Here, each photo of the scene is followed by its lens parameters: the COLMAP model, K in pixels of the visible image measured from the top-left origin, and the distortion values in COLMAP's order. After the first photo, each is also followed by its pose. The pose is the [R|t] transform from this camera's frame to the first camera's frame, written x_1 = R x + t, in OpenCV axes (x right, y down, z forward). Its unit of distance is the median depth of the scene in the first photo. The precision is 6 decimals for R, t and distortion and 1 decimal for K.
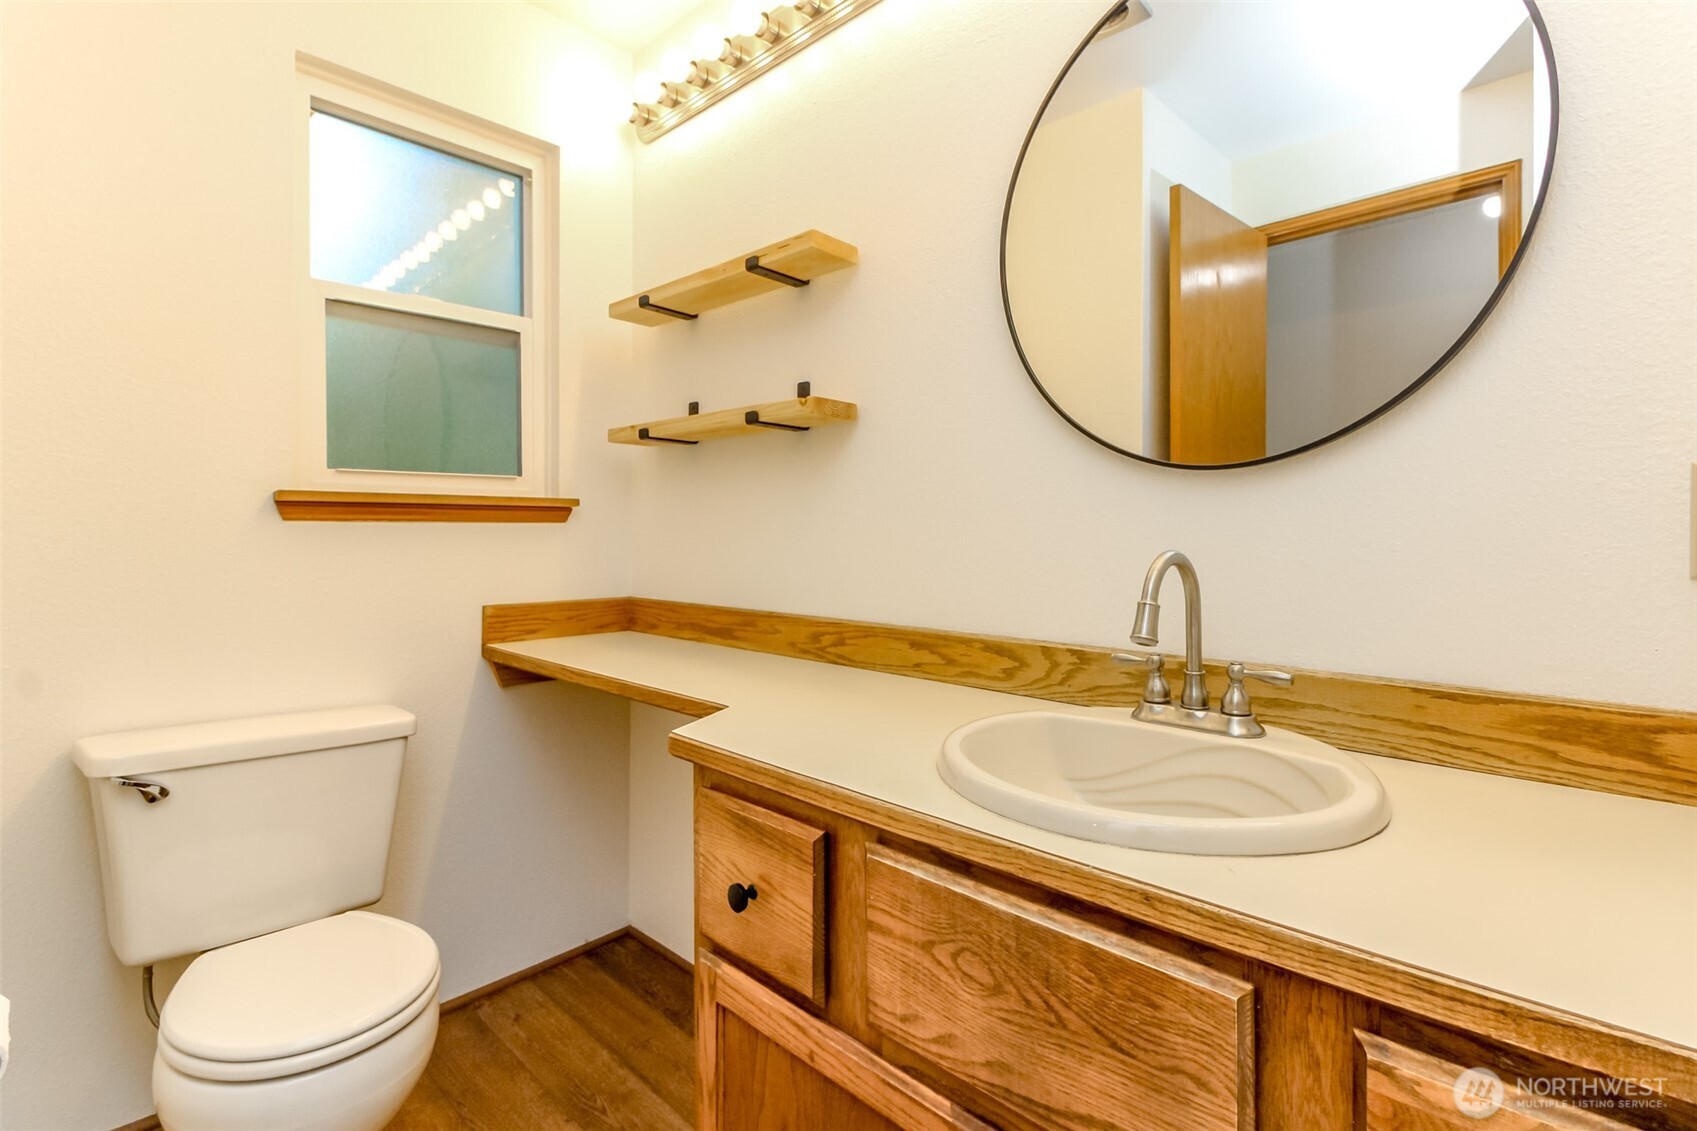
lens RADIAL K [[792.9, 0, 846.2], [0, 792.9, 515.0], [0, 0, 1]] dist [0.000761, -0.010648]
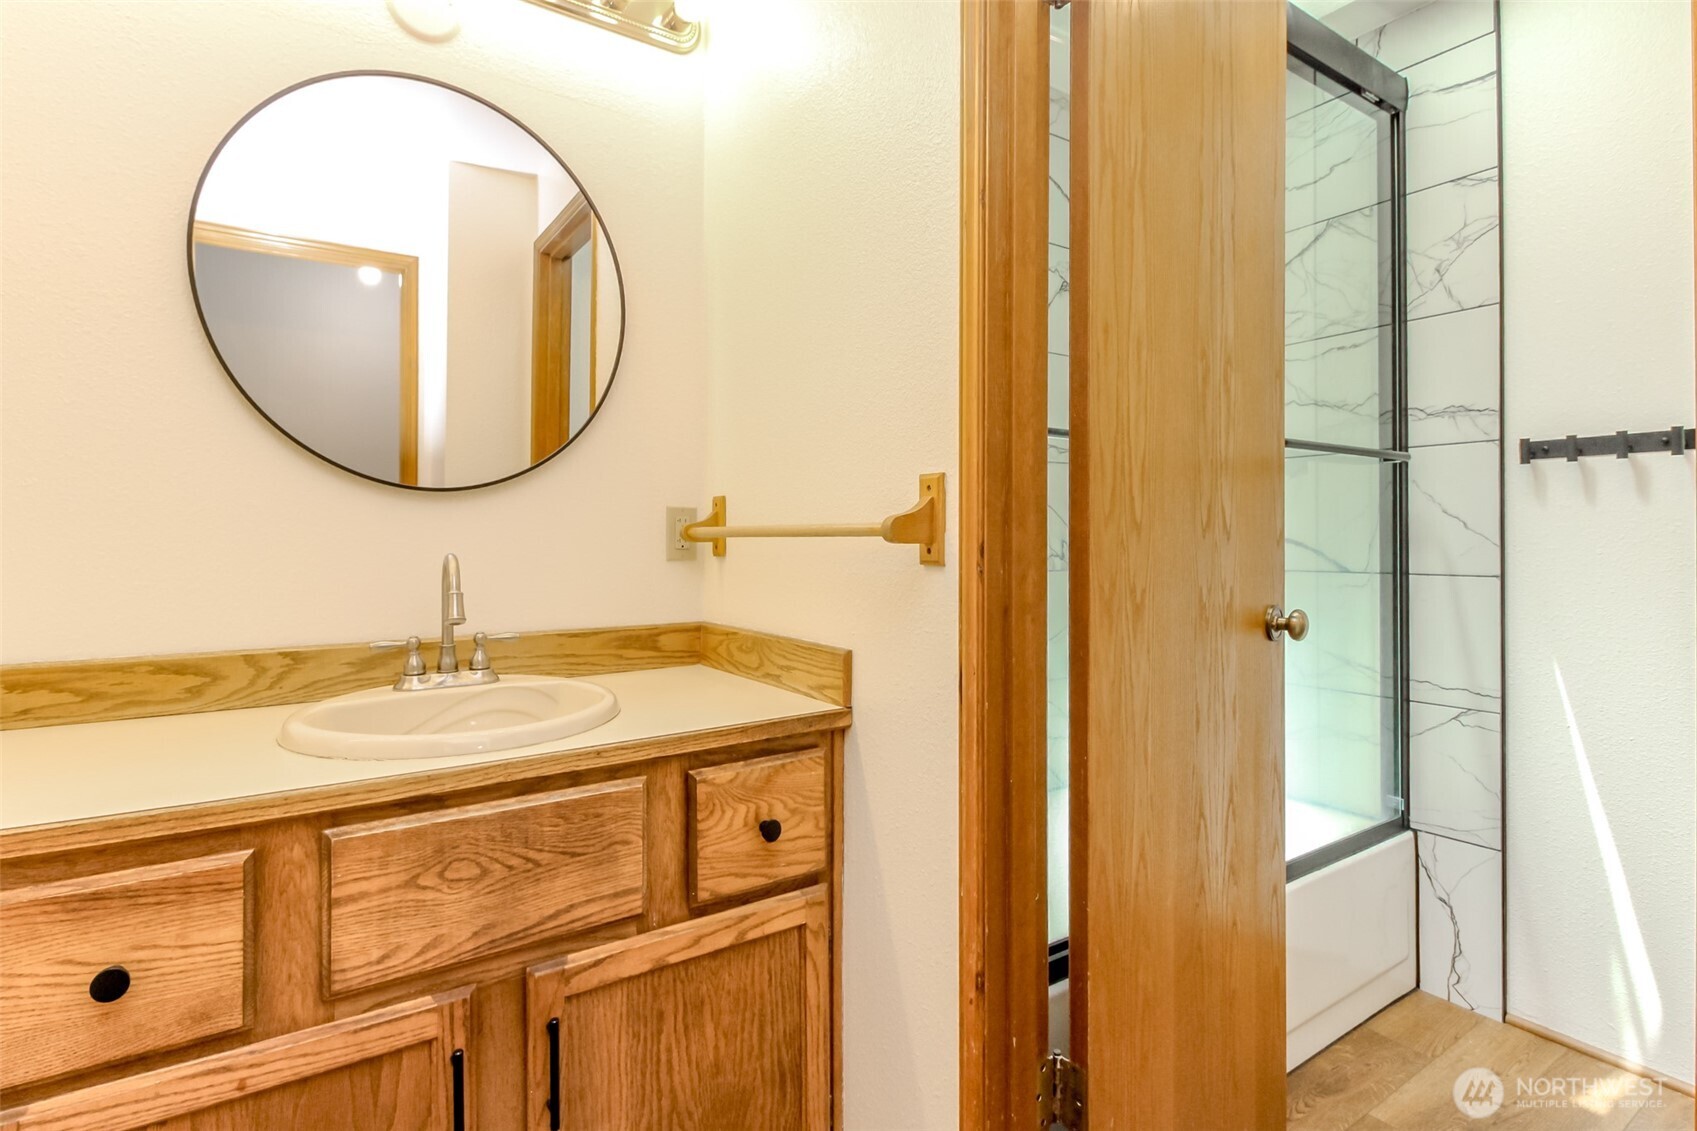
lens RADIAL K [[792.9, 0, 846.2], [0, 792.9, 515.0], [0, 0, 1]] dist [0.000761, -0.010648]
pose [[0.196702, 0.024285, 0.980163, -0.877136], [-0.018231, 0.999611, -0.021108, -0.004600], [-0.980294, -0.013717, 0.197068, 0.102302]]
